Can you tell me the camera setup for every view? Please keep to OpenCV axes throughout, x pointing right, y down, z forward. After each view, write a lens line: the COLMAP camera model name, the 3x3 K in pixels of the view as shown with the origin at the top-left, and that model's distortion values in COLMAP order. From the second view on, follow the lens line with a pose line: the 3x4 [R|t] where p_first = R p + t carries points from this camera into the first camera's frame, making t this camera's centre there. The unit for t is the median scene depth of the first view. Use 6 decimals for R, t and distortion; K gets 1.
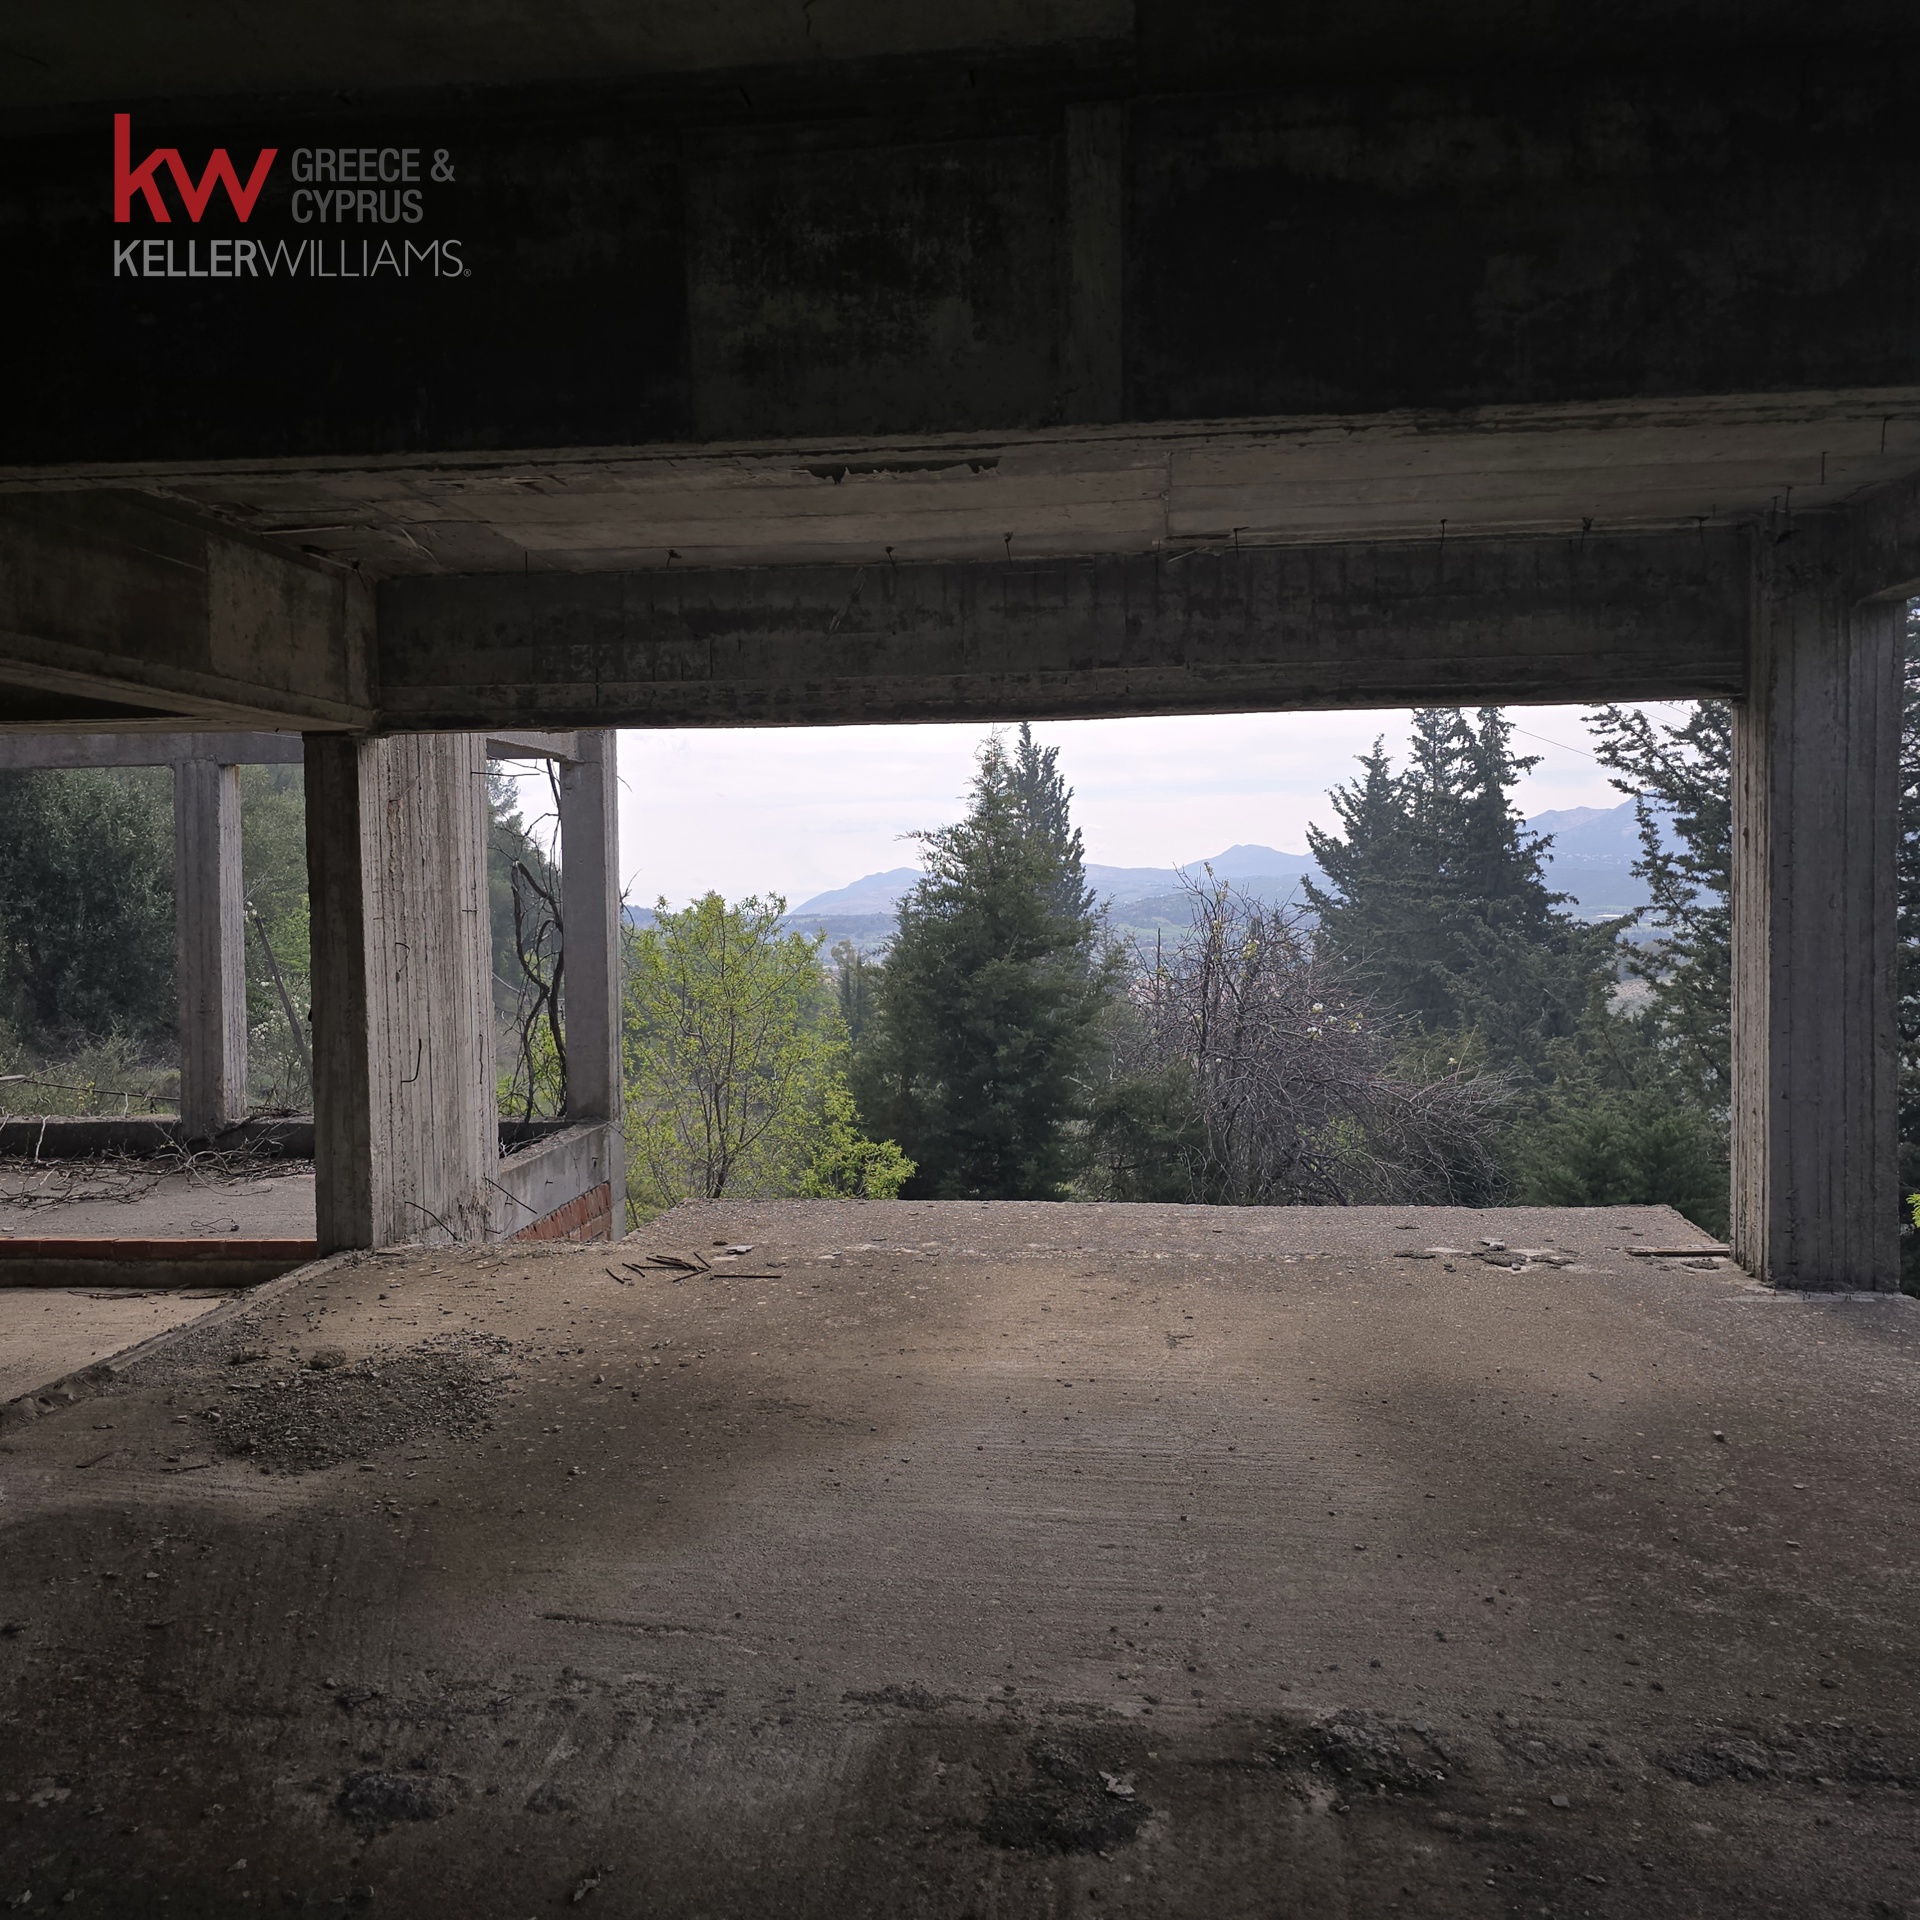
lens RADIAL K [[1707.4, 0, 958.0], [0, 1707.4, 947.5], [0, 0, 1]] dist [0.069094, -0.069301]
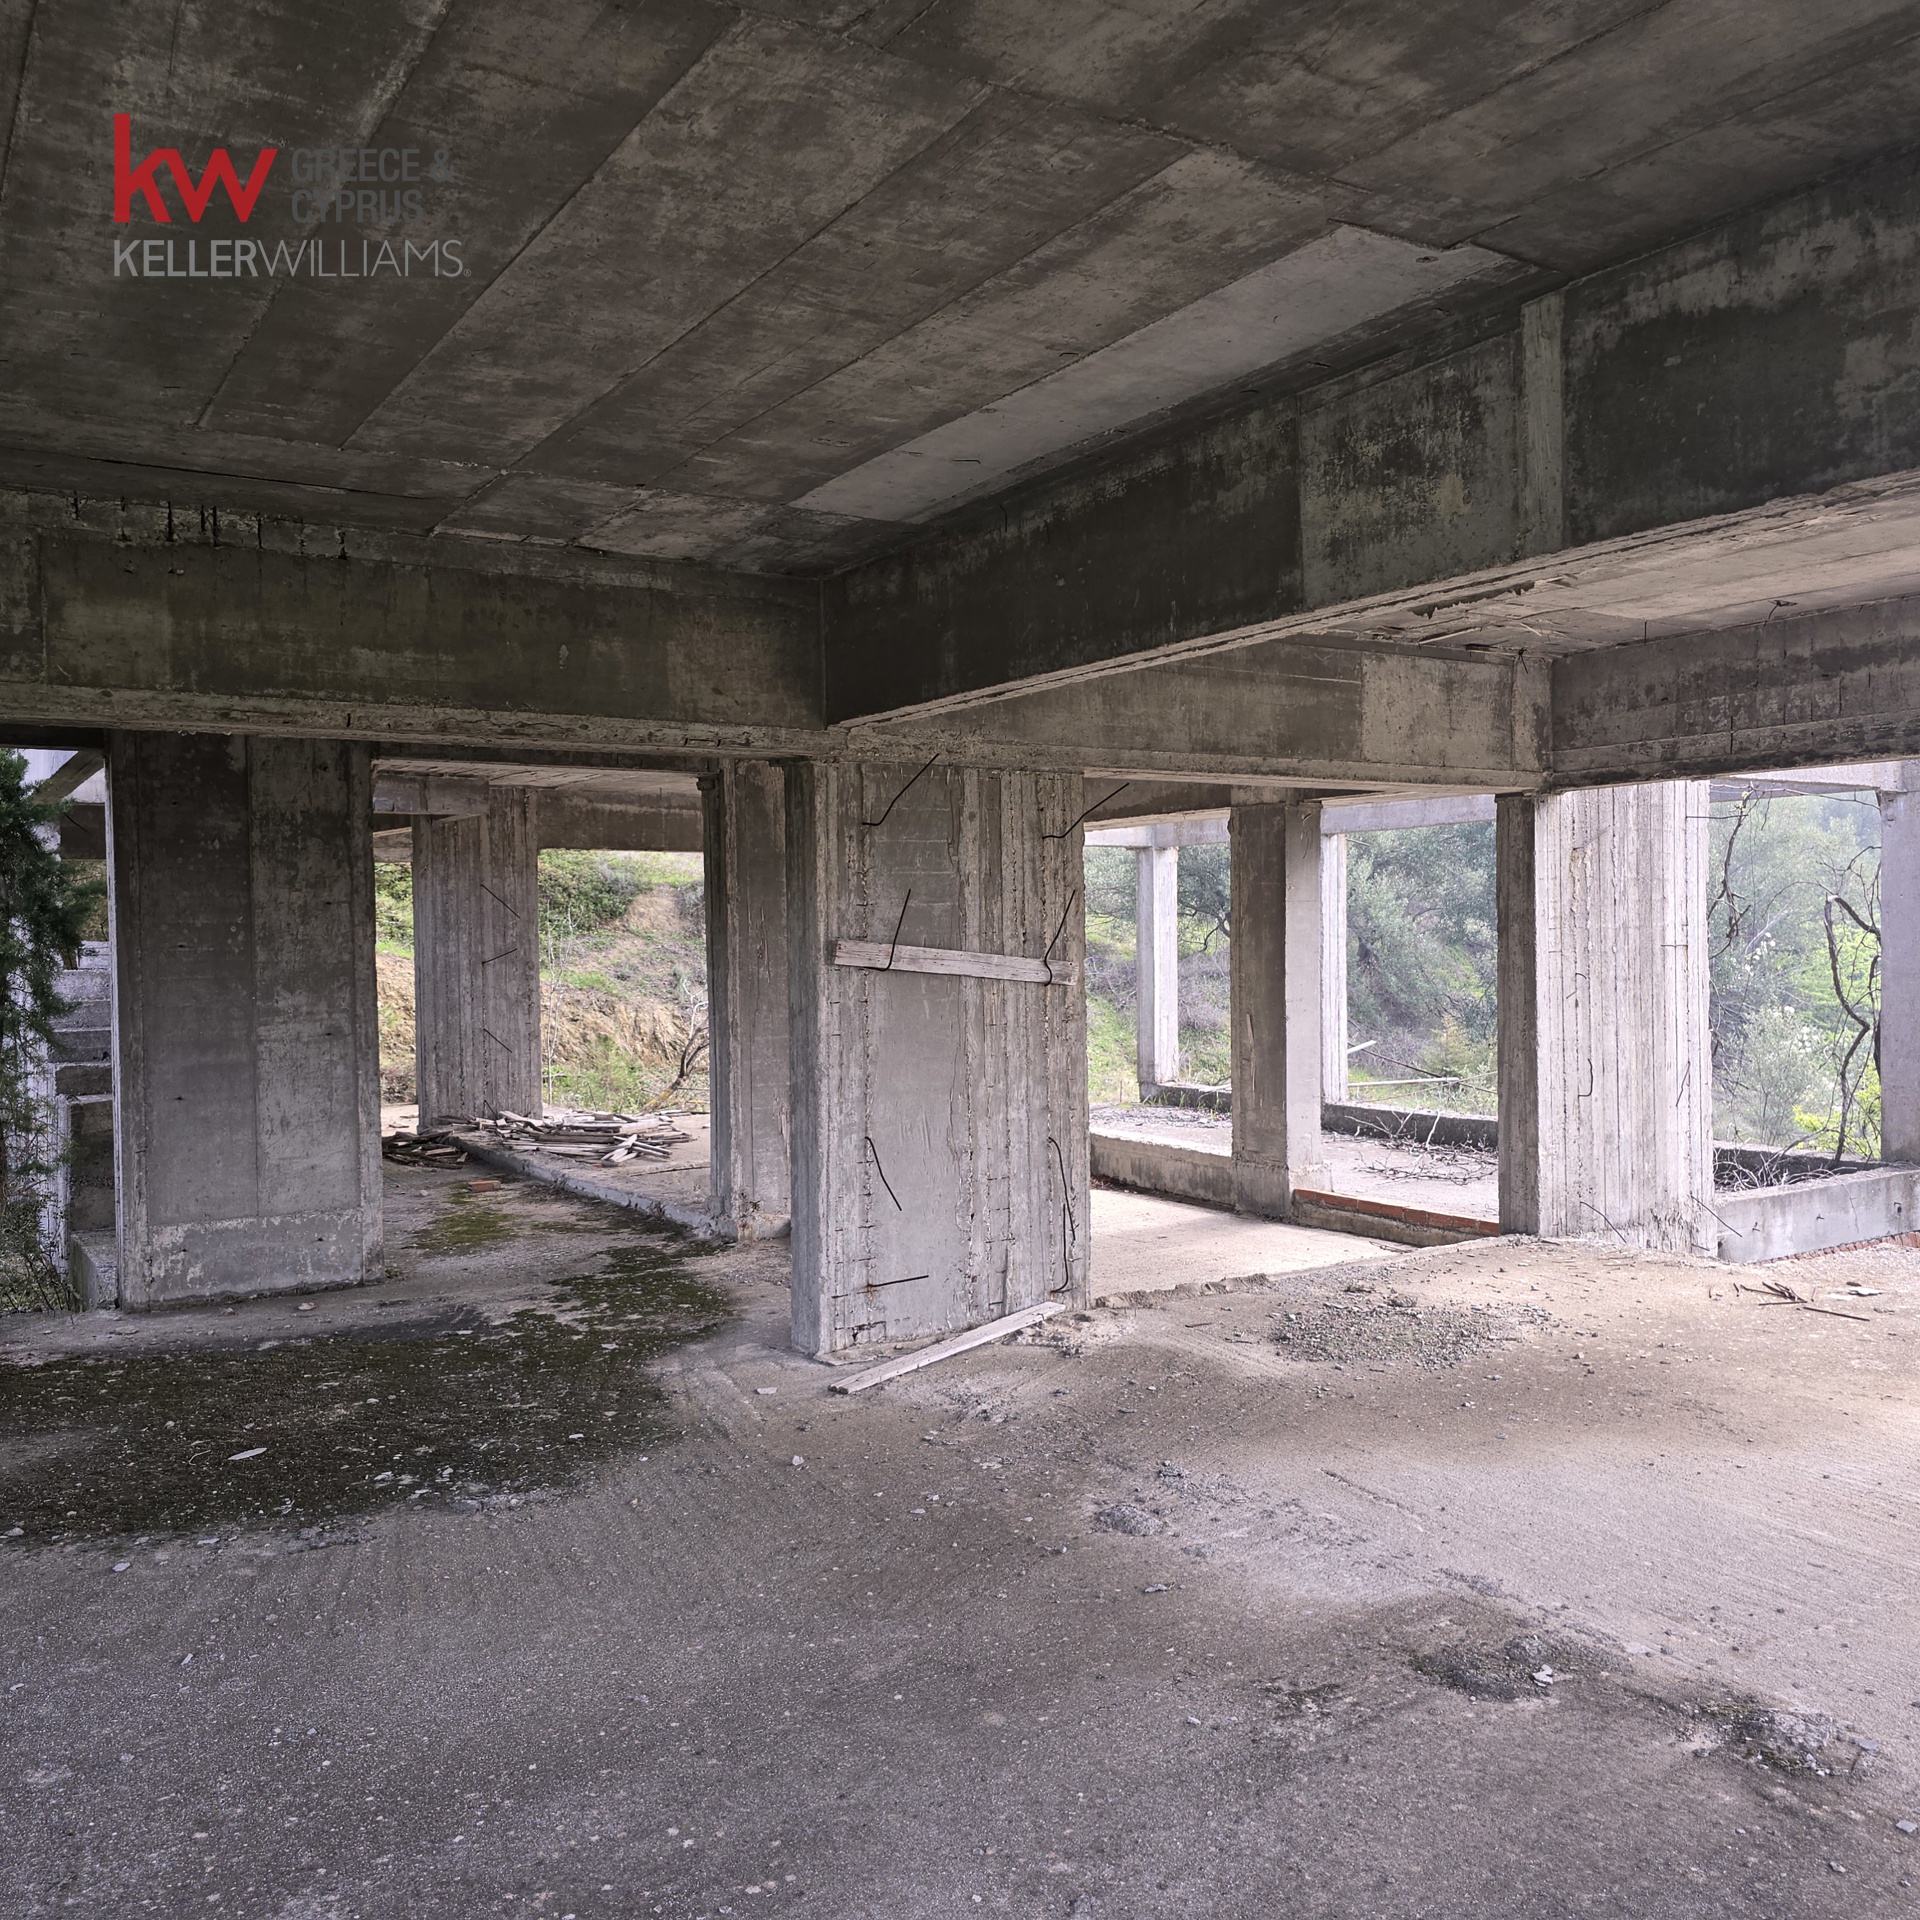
lens RADIAL K [[1708.8, 0, 957.0], [0, 1708.8, 981.8], [0, 0, 1]] dist [0.063456, -0.063821]
pose [[0.627576, 0.027060, -0.778085, 0.349485], [-0.024876, 0.999582, 0.014698, -0.004205], [0.778157, 0.010131, 0.627988, -0.040195]]
